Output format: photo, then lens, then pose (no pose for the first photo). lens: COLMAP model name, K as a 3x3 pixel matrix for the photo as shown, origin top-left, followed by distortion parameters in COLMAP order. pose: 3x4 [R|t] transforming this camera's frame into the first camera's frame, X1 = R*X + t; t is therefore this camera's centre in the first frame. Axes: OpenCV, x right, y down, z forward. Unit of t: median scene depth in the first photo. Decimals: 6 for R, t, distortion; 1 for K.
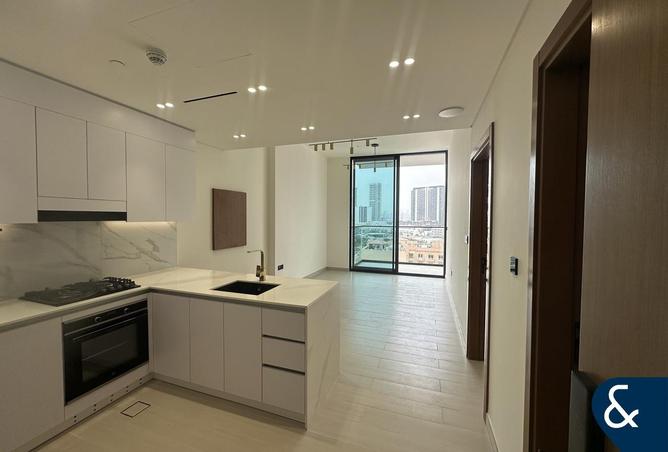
lens RADIAL K [[266.7, 0, 334.0], [0, 266.7, 226.0], [0, 0, 1]] dist [0.001181, 0.000260]
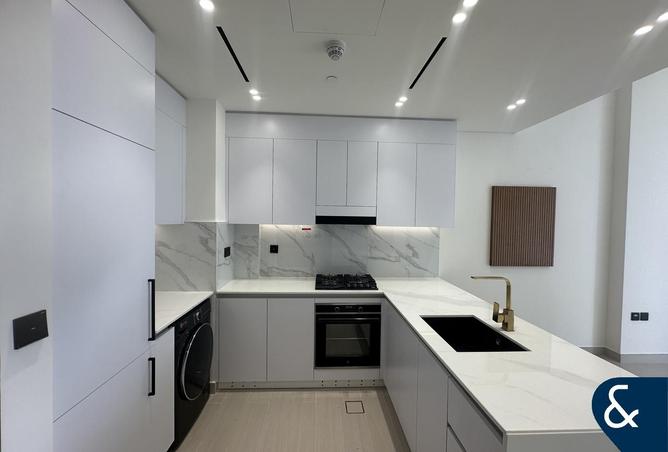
lens RADIAL K [[266.7, 0, 334.0], [0, 266.7, 226.0], [0, 0, 1]] dist [0.001181, 0.000260]
pose [[0.380640, 0.025689, -0.924366, 0.137497], [-0.045775, 0.998912, 0.008912, -0.016620], [0.923590, 0.038921, 0.381402, 0.423265]]
